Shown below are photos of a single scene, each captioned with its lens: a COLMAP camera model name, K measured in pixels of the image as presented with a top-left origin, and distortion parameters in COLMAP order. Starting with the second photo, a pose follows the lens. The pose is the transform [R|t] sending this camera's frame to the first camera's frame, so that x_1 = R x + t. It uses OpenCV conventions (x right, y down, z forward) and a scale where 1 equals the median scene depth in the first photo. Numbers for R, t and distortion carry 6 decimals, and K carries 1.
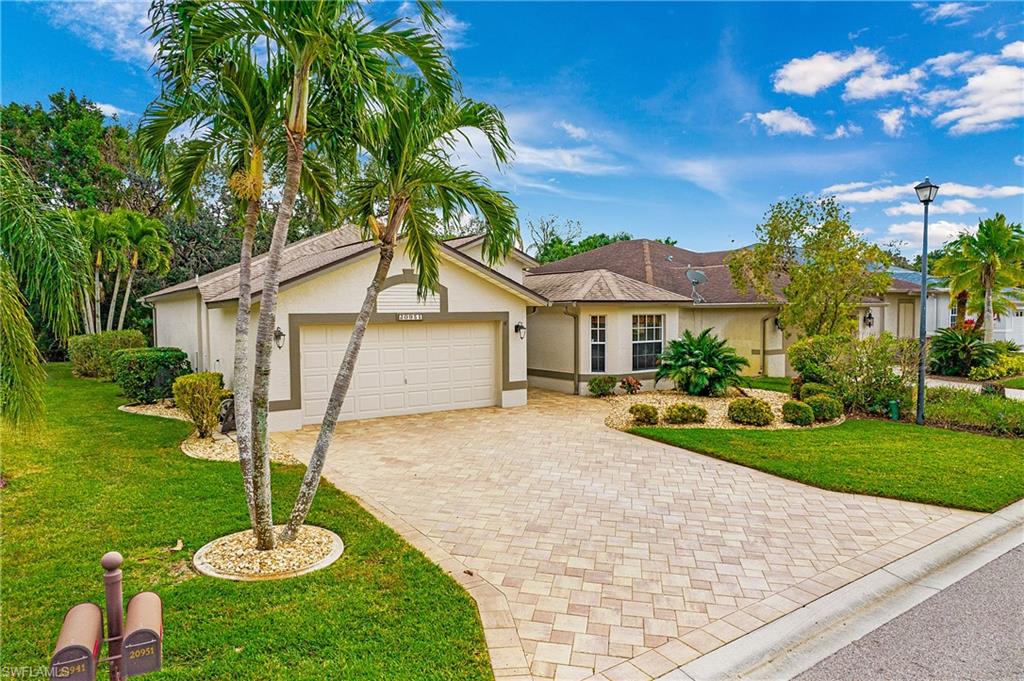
lens RADIAL K [[655.1, 0, 512.0], [0, 655.1, 340.5], [0, 0, 1]] dist [-0.078226, 0.075800]
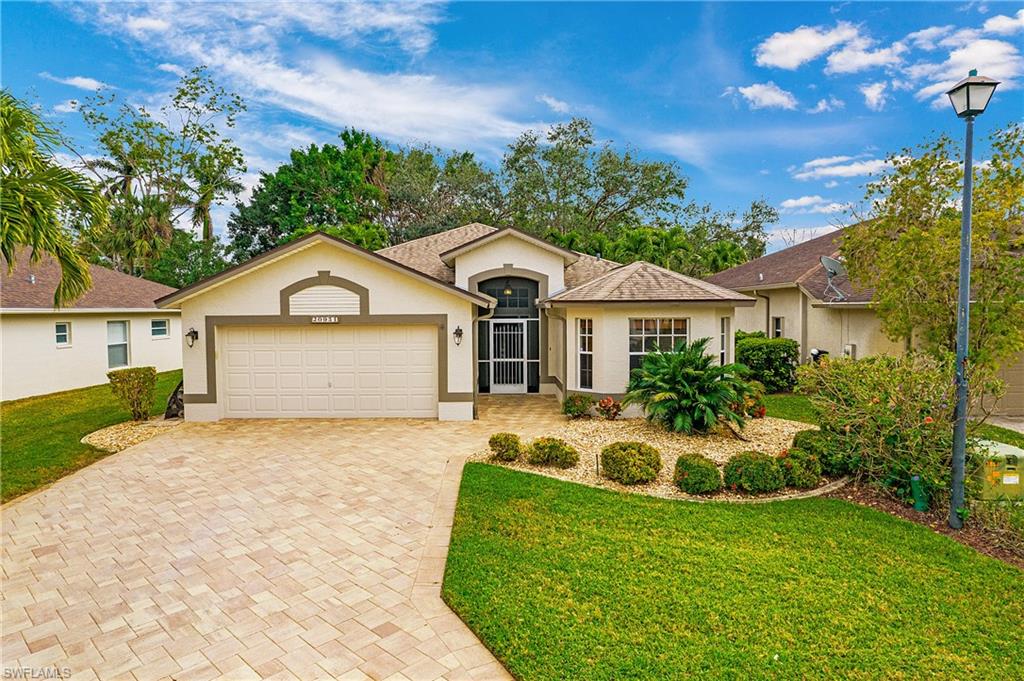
lens RADIAL K [[655.1, 0, 512.0], [0, 655.1, 340.5], [0, 0, 1]] dist [-0.078226, 0.075800]
pose [[0.829467, 0.029028, -0.557801, 0.563385], [-0.025667, 0.999575, 0.013851, -0.022596], [0.557966, 0.002828, 0.829859, 0.308250]]
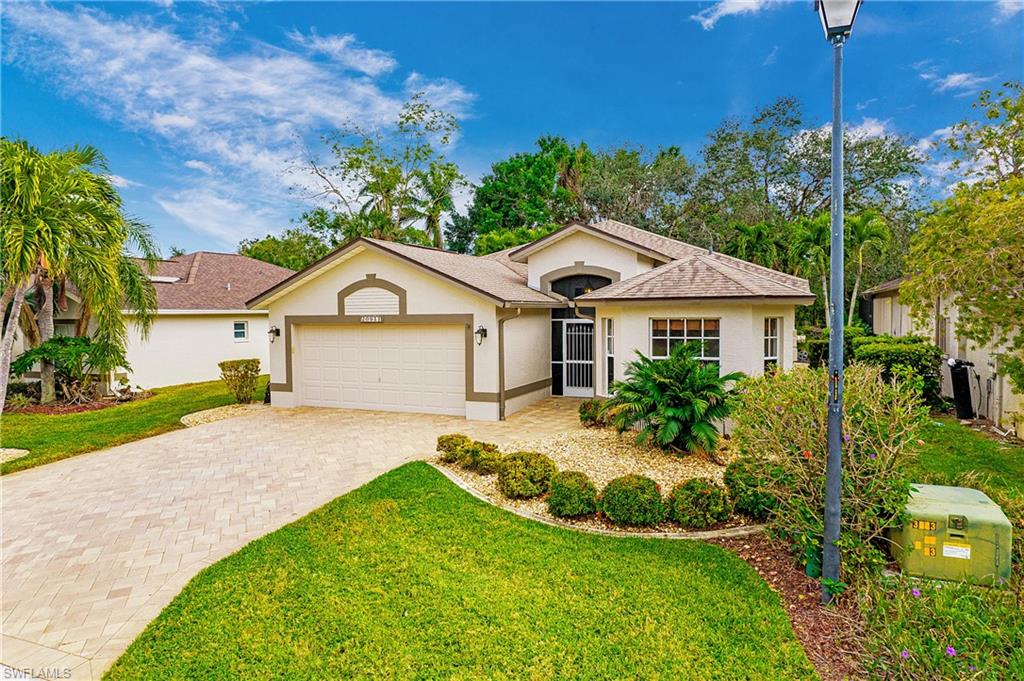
lens RADIAL K [[655.1, 0, 512.0], [0, 655.1, 340.5], [0, 0, 1]] dist [-0.078226, 0.075800]
pose [[0.531012, 0.038558, -0.846487, 0.779341], [-0.033268, 0.999143, 0.024642, -0.031250], [0.846711, 0.015076, 0.531839, 0.565635]]
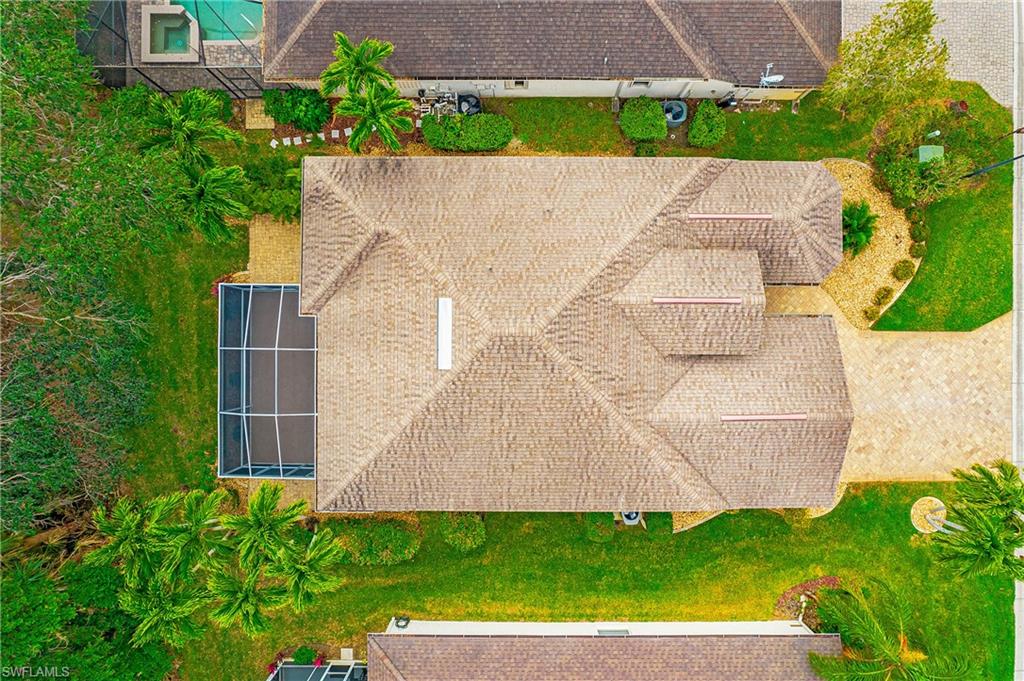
lens RADIAL K [[655.1, 0, 512.0], [0, 655.1, 340.5], [0, 0, 1]] dist [-0.078226, 0.075800]
pose [[0.579580, -0.814887, 0.006846, -0.437808], [0.037982, 0.035405, 0.998651, -1.613103], [-0.814030, -0.578538, 0.051471, 1.516858]]
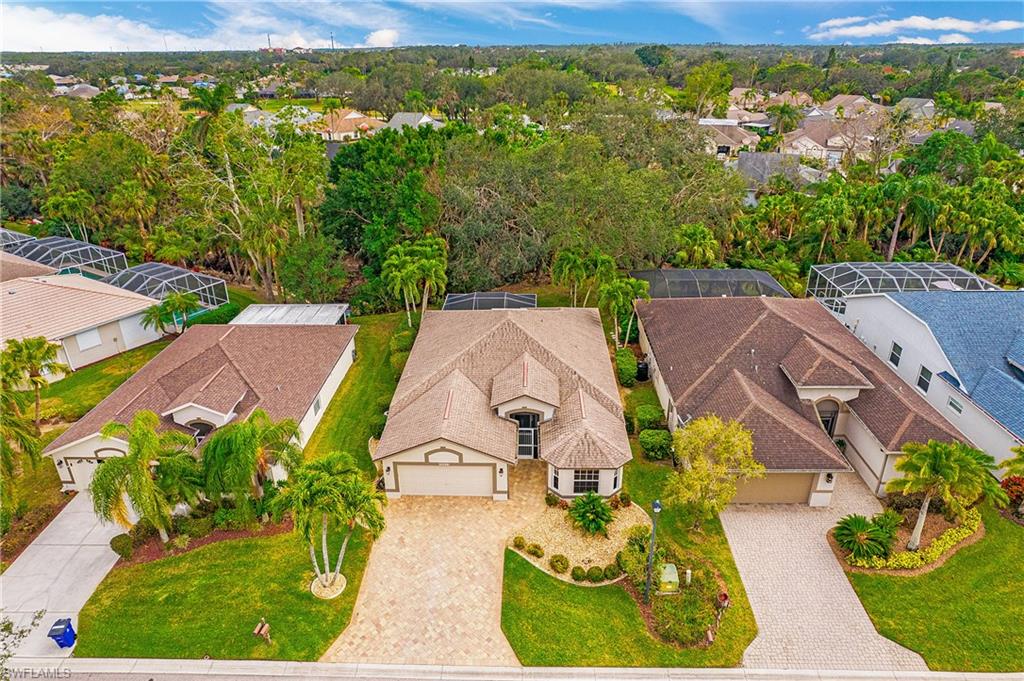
lens RADIAL K [[655.1, 0, 512.0], [0, 655.1, 340.5], [0, 0, 1]] dist [-0.078226, 0.075800]
pose [[0.801992, 0.250333, -0.542348, 1.055335], [-0.027067, 0.922244, 0.385659, -1.196508], [0.596721, -0.294616, 0.746409, -0.399688]]
